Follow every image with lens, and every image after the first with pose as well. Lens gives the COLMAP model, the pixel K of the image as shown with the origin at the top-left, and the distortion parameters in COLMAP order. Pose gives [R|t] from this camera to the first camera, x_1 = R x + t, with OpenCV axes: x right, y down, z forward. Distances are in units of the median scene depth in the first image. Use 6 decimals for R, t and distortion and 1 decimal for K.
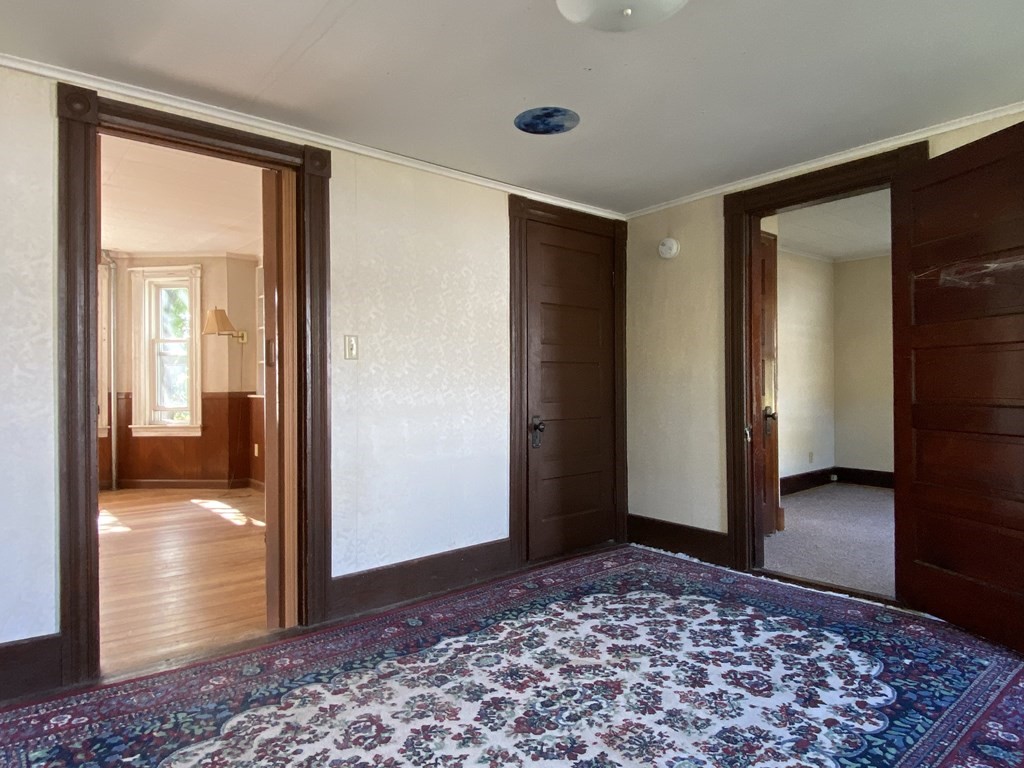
lens RADIAL K [[640.4, 0, 514.8], [0, 640.4, 380.8], [0, 0, 1]] dist [0.030091, -0.029811]
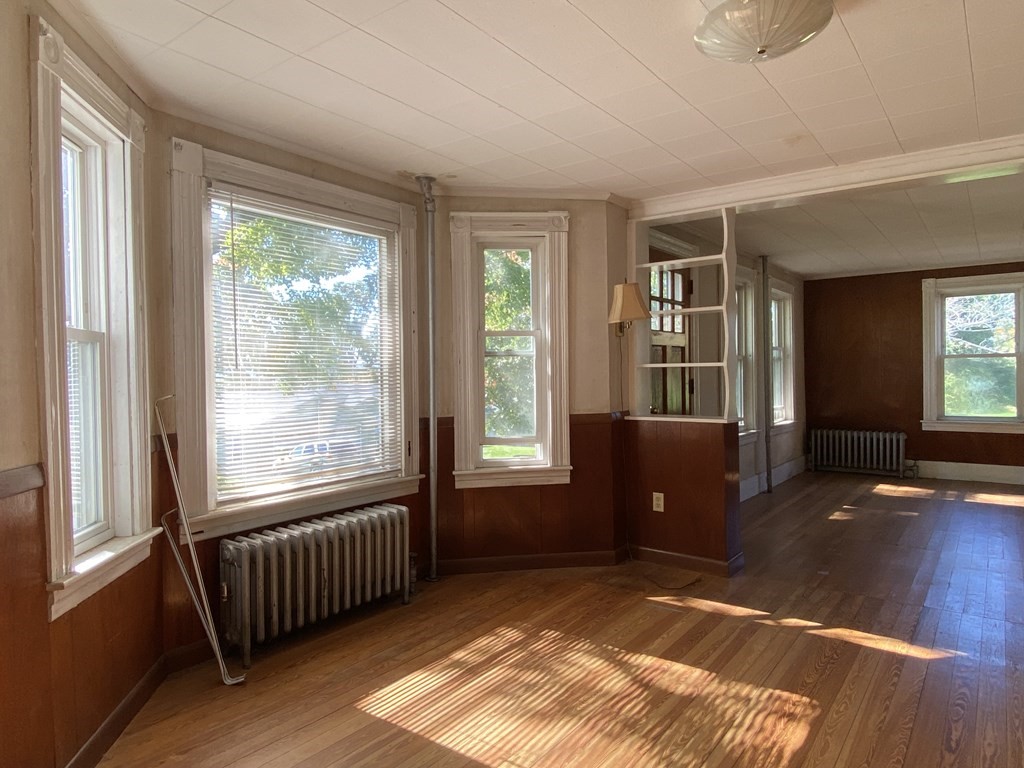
lens RADIAL K [[640.4, 0, 508.9], [0, 640.4, 383.7], [0, 0, 1]] dist [0.030091, -0.029811]
pose [[0.974683, -0.012554, 0.223240, -1.492545], [0.010222, 0.999881, 0.011596, -0.043710], [-0.223359, -0.009021, 0.974695, 0.871593]]
